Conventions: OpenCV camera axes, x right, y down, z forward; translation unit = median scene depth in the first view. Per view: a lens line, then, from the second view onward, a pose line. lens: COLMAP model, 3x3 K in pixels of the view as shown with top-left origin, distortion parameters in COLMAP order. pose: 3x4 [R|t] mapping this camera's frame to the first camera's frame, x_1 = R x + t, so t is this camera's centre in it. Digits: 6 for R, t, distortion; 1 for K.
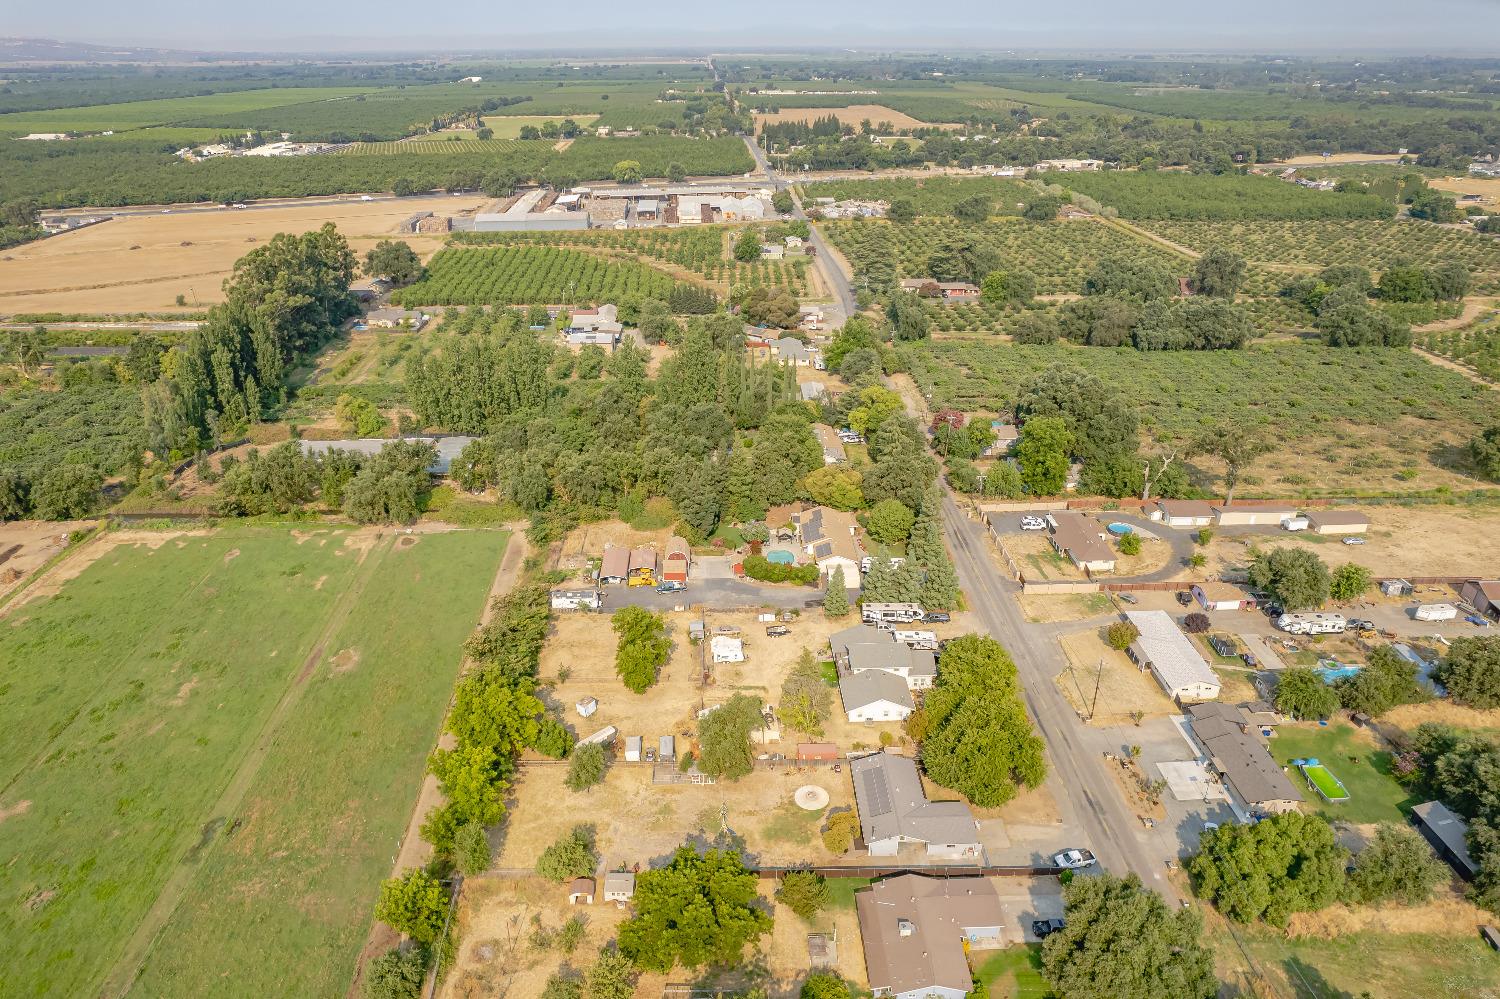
lens RADIAL K [[958.3, 0, 739.1], [0, 958.3, 501.5], [0, 0, 1]] dist [-0.074036, 0.065435]
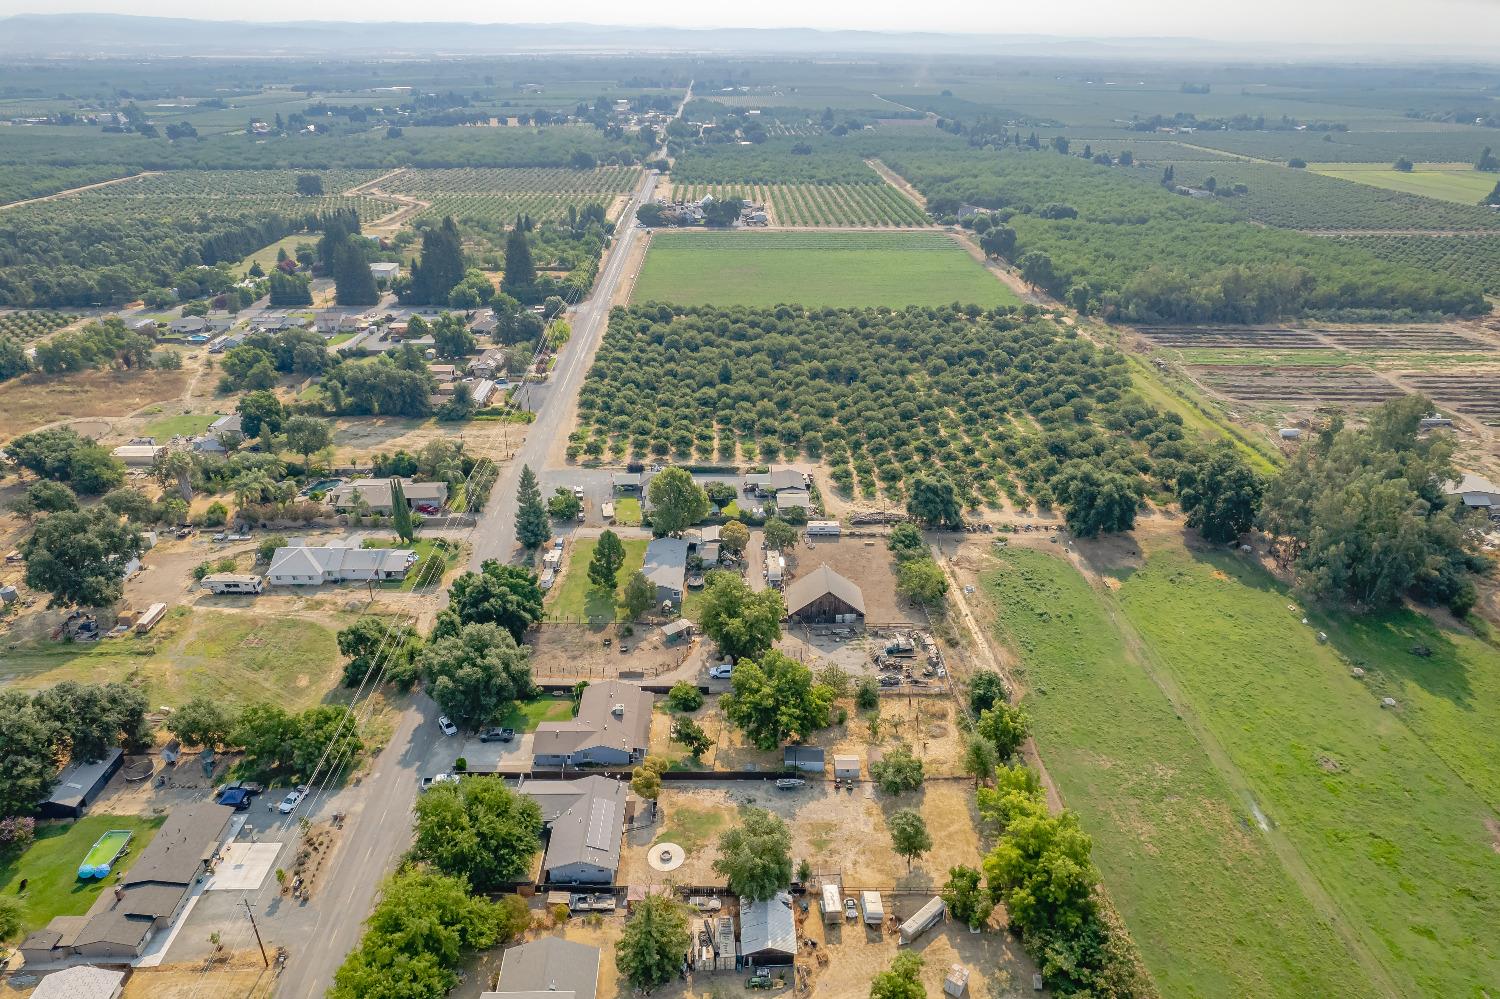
lens RADIAL K [[958.3, 0, 740.6], [0, 958.3, 507.1], [0, 0, 1]] dist [-0.074036, 0.065435]
pose [[-0.999969, -0.002360, 0.007474, -0.002334], [0.004450, 0.613992, 0.789300, -0.534448], [-0.006452, 0.789309, -0.613962, 1.097609]]
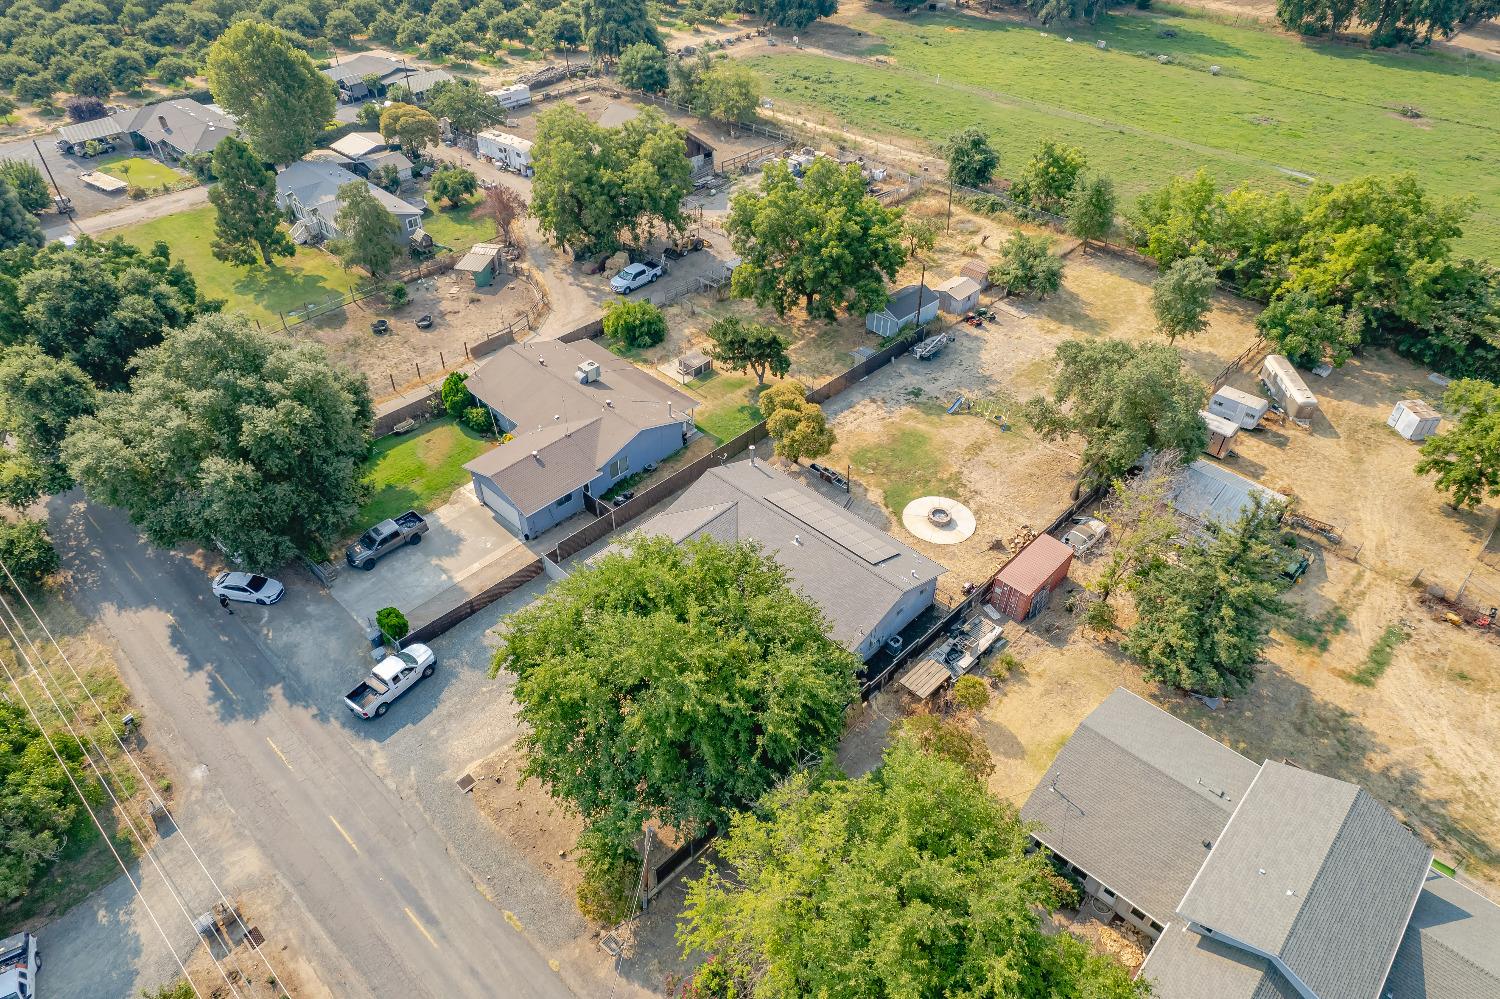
lens RADIAL K [[958.3, 0, 741.8], [0, 958.3, 505.8], [0, 0, 1]] dist [-0.074036, 0.065435]
pose [[-0.710298, 0.455864, -0.536344, 0.336855], [-0.309726, 0.481824, 0.819705, -0.044821], [0.632097, 0.748354, -0.201046, 0.868148]]
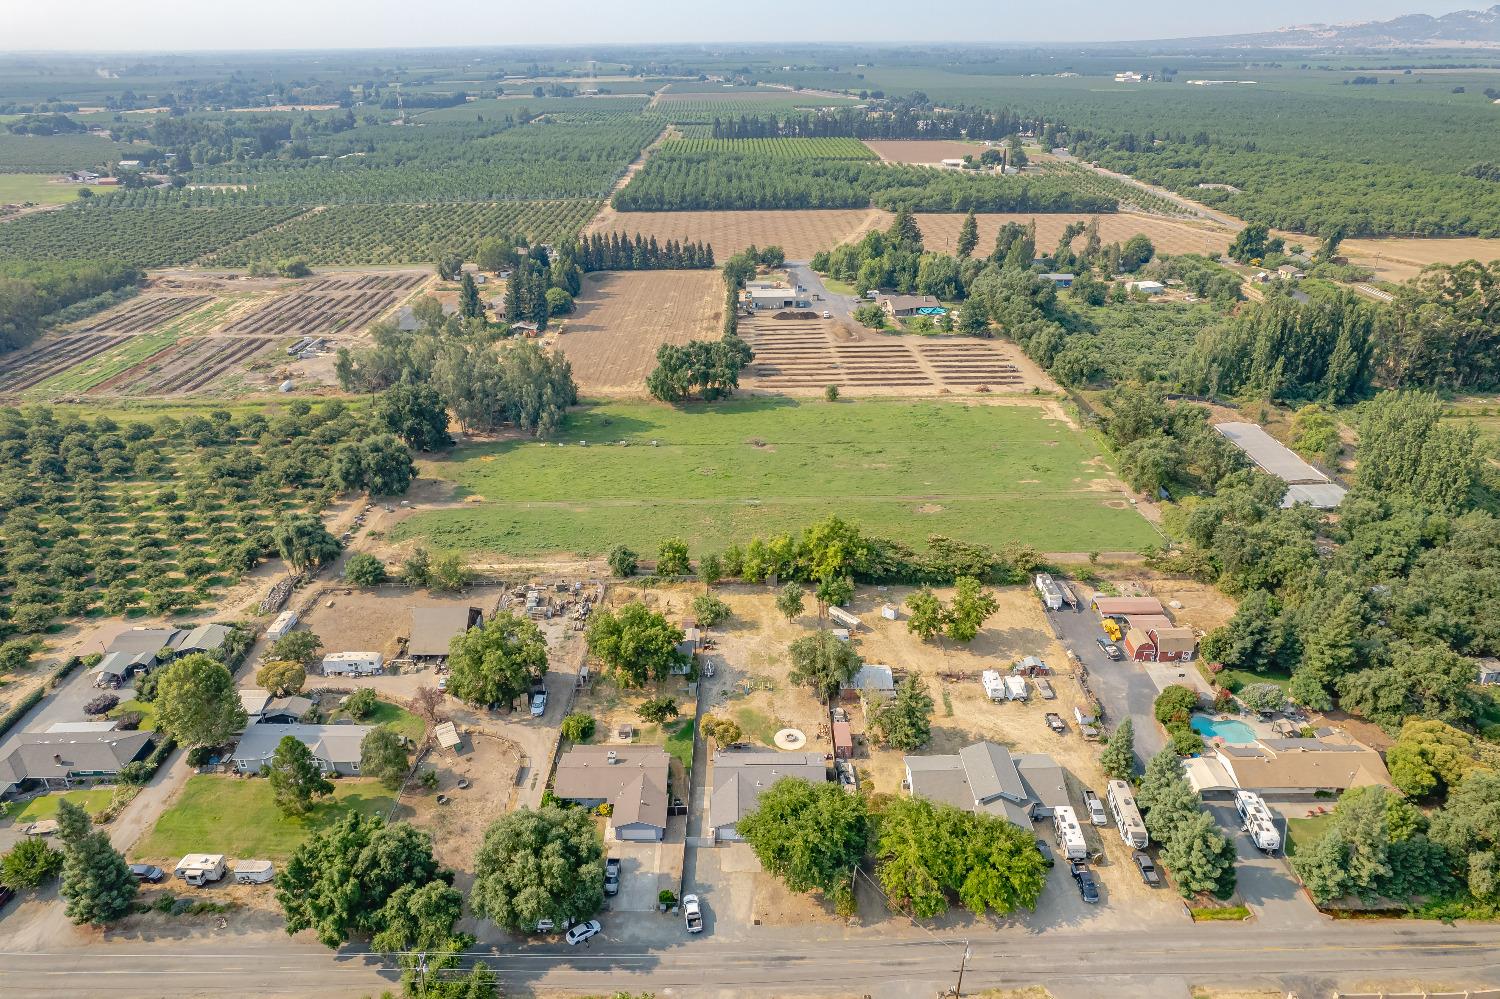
lens RADIAL K [[958.3, 0, 743.4], [0, 958.3, 504.6], [0, 0, 1]] dist [-0.074036, 0.065435]
pose [[-0.020039, 0.449110, -0.893252, 0.782494], [-0.431790, 0.801927, 0.412880, -0.277028], [0.901752, 0.393971, 0.177852, 0.552036]]
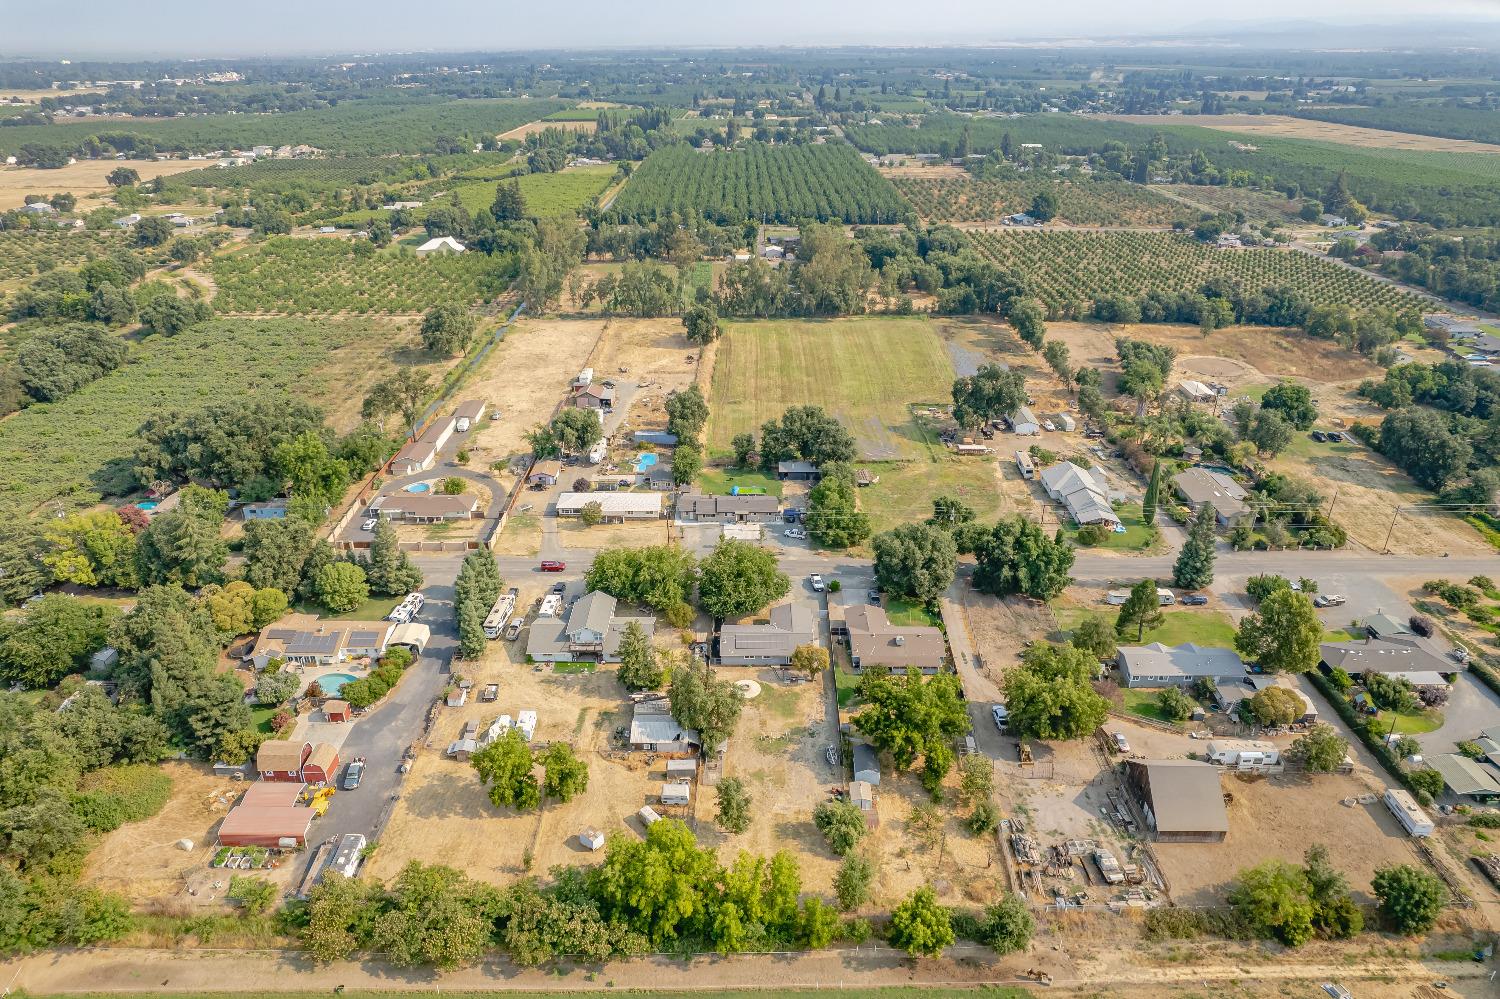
lens RADIAL K [[958.3, 0, 737.5], [0, 958.3, 507.6], [0, 0, 1]] dist [-0.074036, 0.065435]
pose [[0.040138, -0.440811, 0.896702, -0.734670], [0.438785, 0.814040, 0.380534, -0.266874], [-0.897695, 0.378185, 0.226095, 0.559377]]
